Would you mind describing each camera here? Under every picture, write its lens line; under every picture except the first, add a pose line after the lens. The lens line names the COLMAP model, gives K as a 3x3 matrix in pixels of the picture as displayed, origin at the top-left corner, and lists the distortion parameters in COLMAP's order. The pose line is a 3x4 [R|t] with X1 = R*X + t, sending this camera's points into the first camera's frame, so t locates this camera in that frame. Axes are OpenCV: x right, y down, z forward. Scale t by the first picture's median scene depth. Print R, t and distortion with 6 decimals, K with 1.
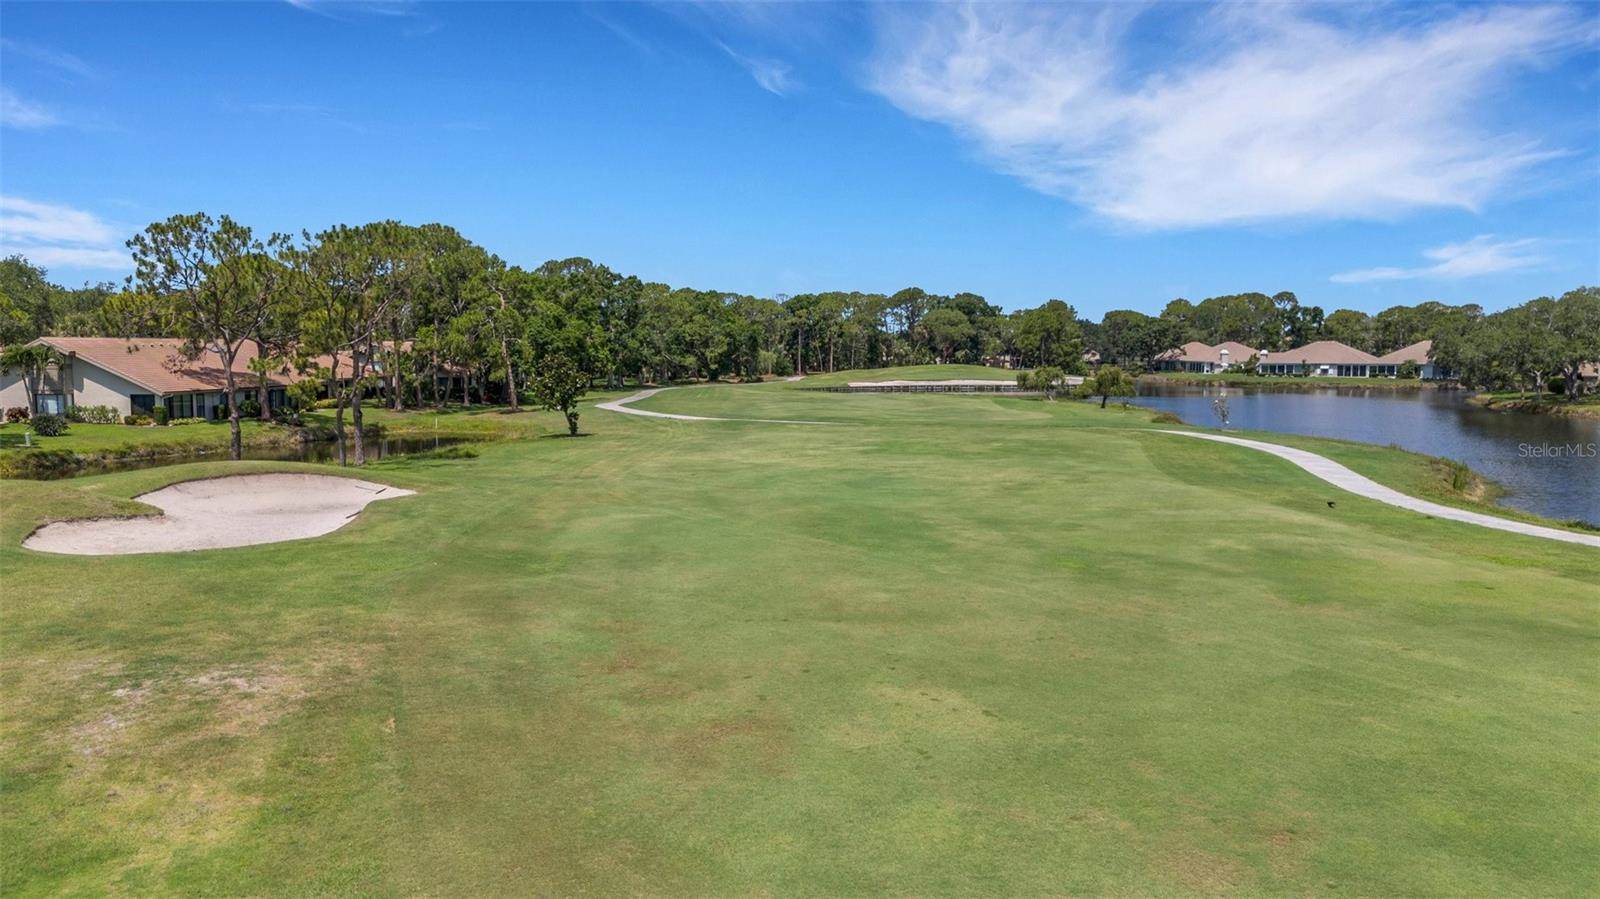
lens RADIAL K [[1192.6, 0, 797.4], [0, 1192.6, 445.7], [0, 0, 1]] dist [0.007017, 0.001457]
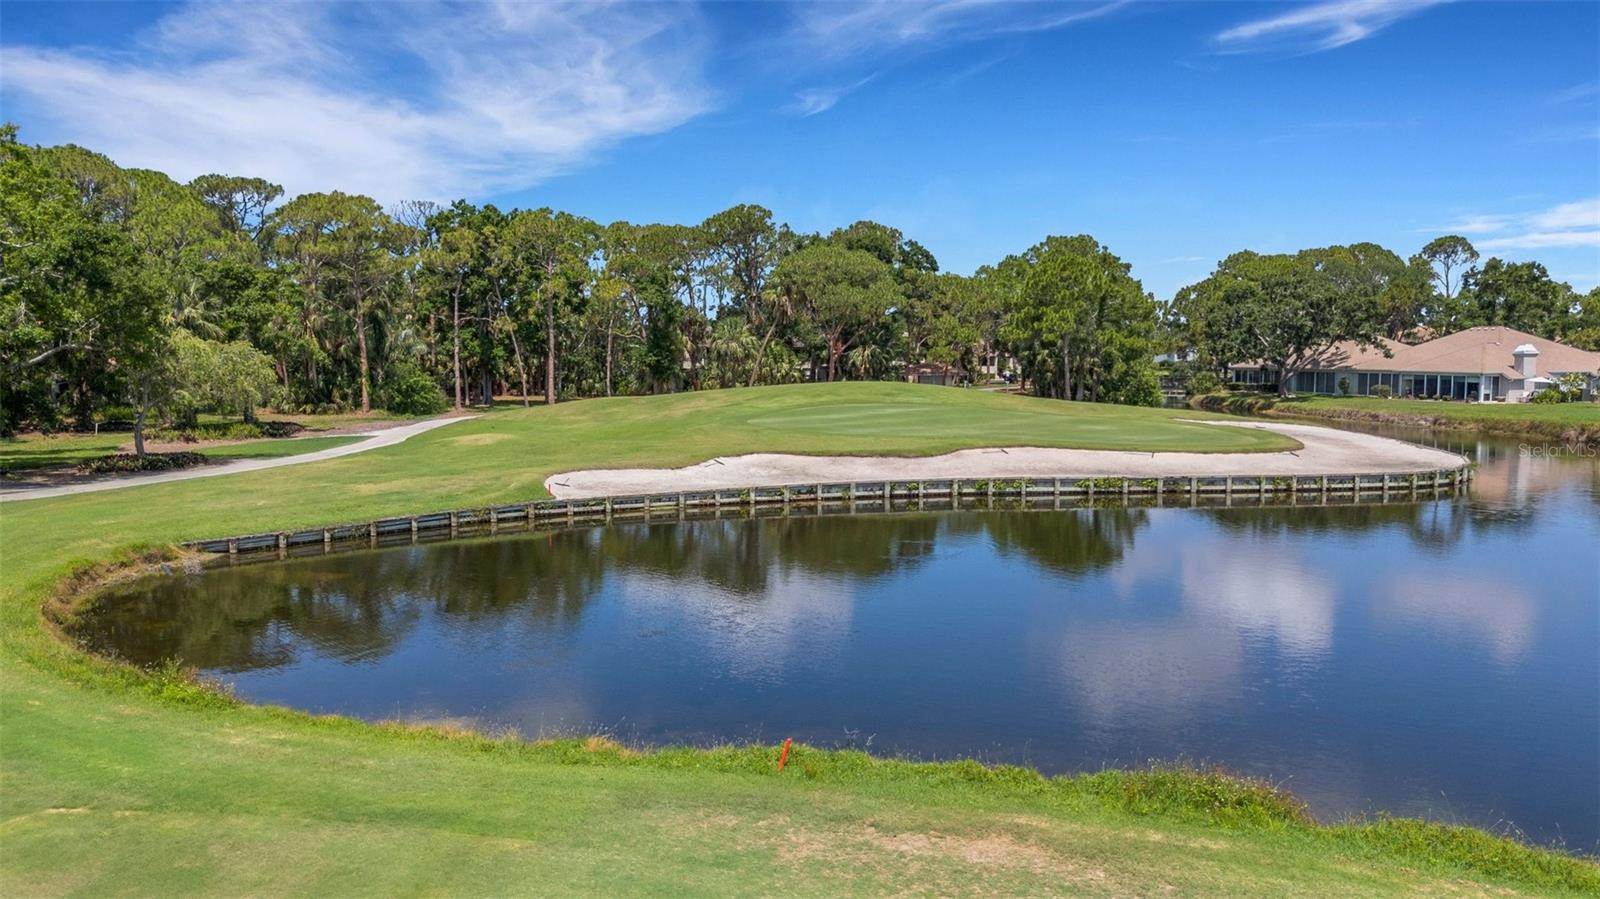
lens RADIAL K [[1192.6, 0, 795.1], [0, 1192.6, 453.2], [0, 0, 1]] dist [0.007017, 0.001457]
pose [[0.983303, -0.012309, 0.181560, 0.033734], [0.012778, 0.999917, -0.001416, -0.041432], [-0.181528, 0.003712, 0.983379, 0.580379]]
